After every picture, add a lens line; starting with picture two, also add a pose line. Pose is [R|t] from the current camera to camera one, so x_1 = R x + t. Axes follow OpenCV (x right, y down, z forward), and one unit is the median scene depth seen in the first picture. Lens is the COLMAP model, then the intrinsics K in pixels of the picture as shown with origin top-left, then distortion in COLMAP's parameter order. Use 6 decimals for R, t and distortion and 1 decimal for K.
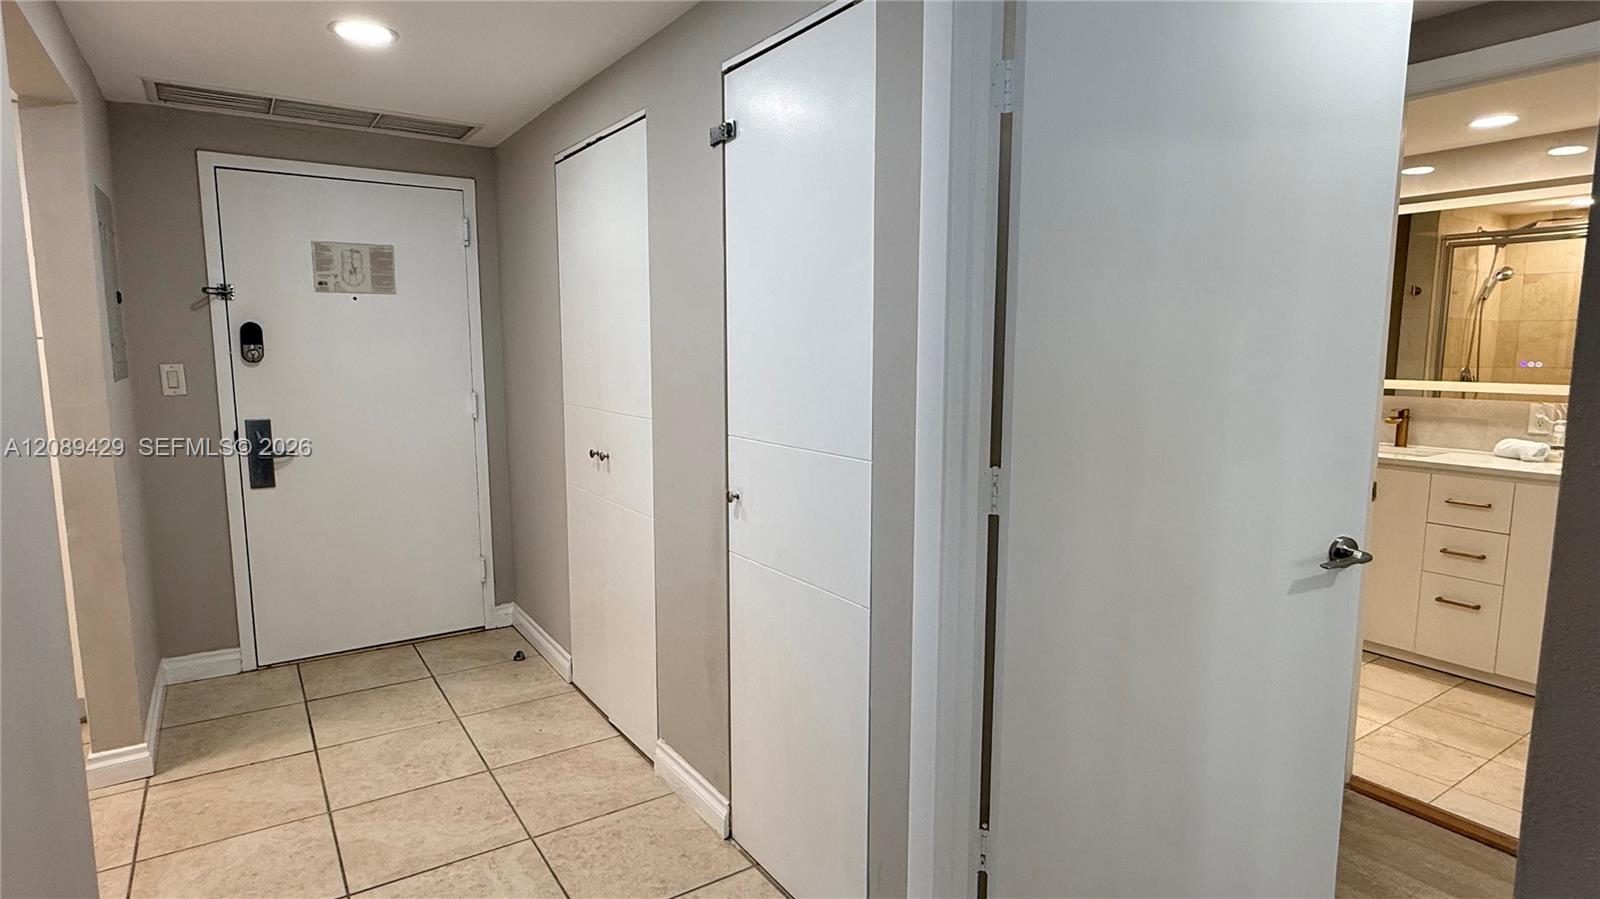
lens RADIAL K [[851.8, 0, 798.6], [0, 851.8, 451.5], [0, 0, 1]] dist [-0.003209, 0.001580]
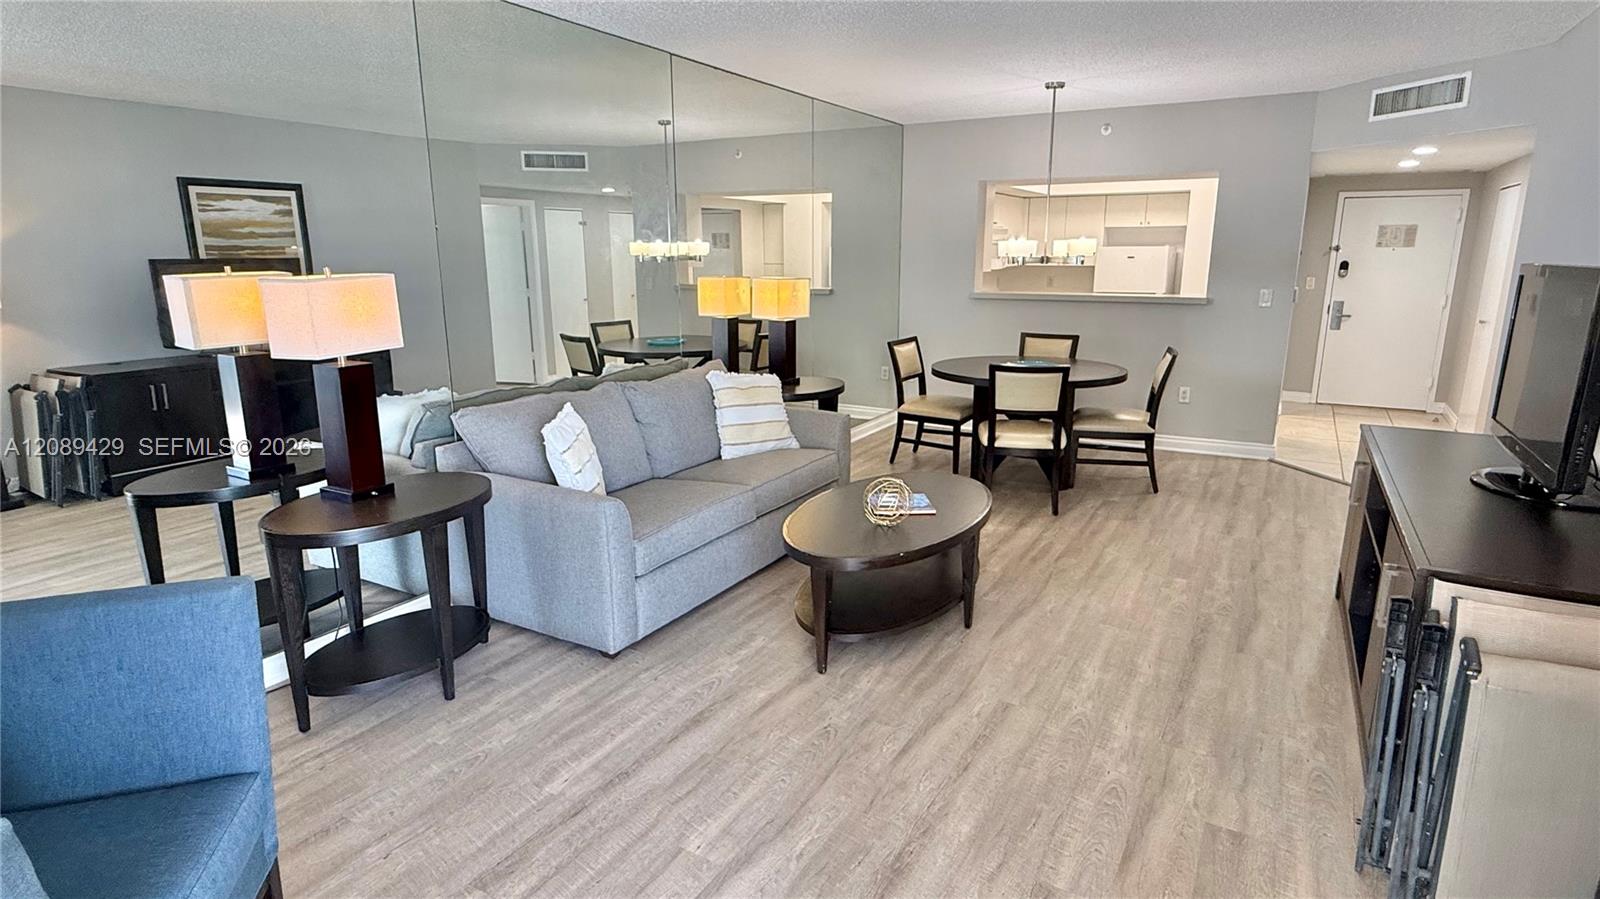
lens RADIAL K [[851.8, 0, 798.0], [0, 851.8, 453.1], [0, 0, 1]] dist [-0.003209, 0.001580]
pose [[0.440482, 0.207276, -0.873506, 0.928443], [-0.112928, 0.978046, 0.175137, 0.141149], [0.890631, 0.021499, 0.454219, -1.522891]]
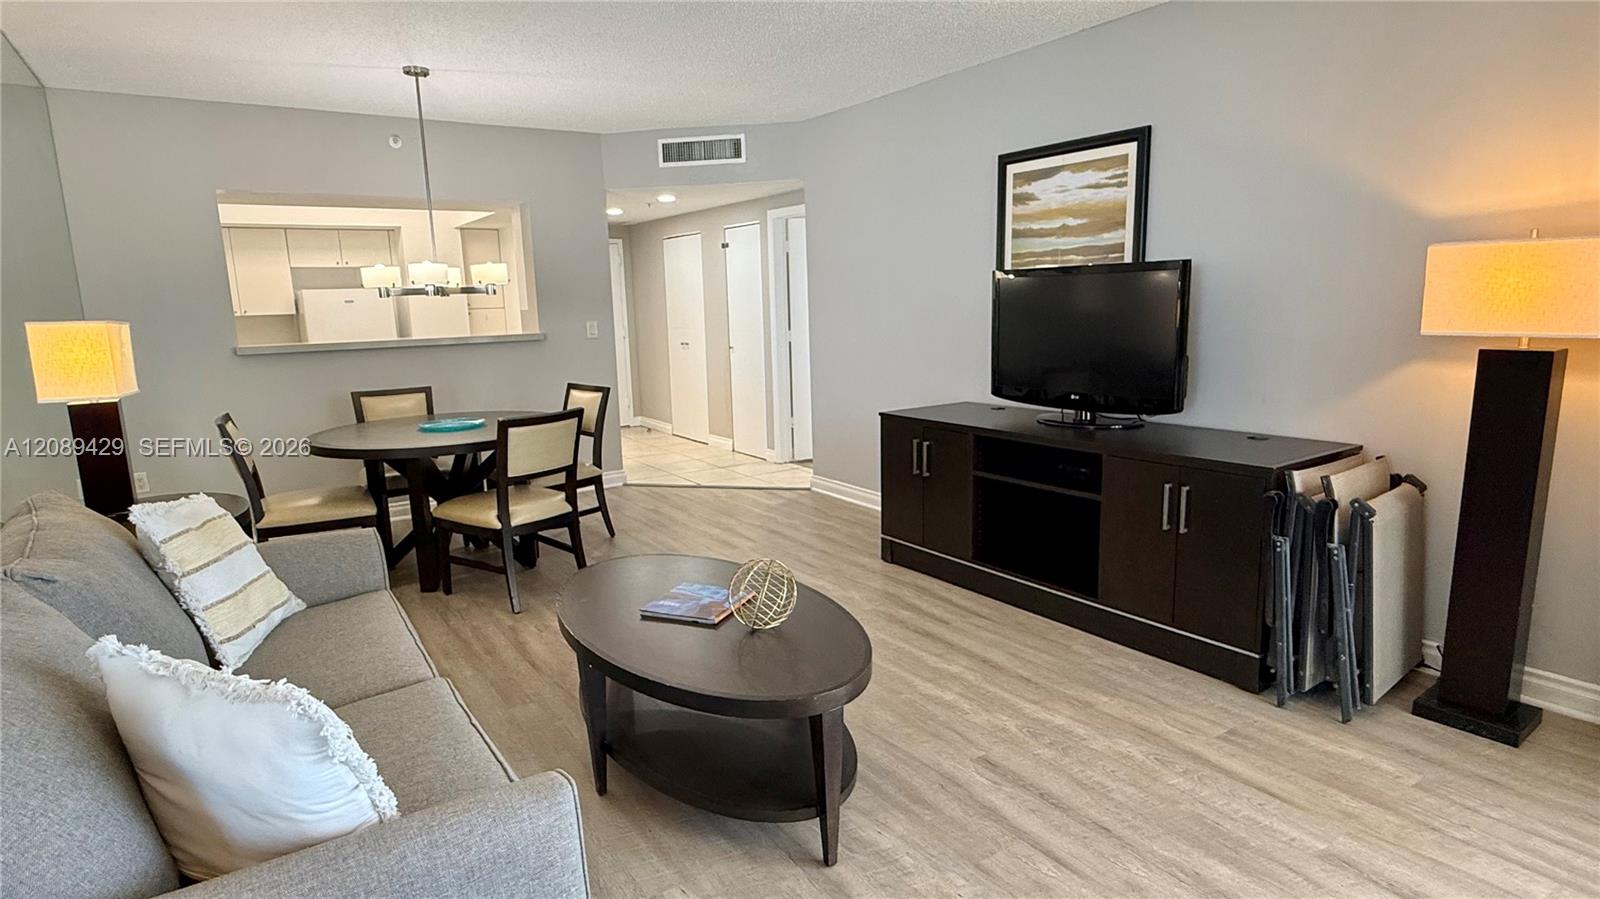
lens RADIAL K [[851.8, 0, 799.8], [0, 851.8, 451.7], [0, 0, 1]] dist [-0.003209, 0.001580]
pose [[0.999625, -0.027395, 0.000520, 0.128196], [0.027337, 0.998417, 0.049148, 0.210415], [-0.001865, -0.049115, 0.998791, -1.677557]]
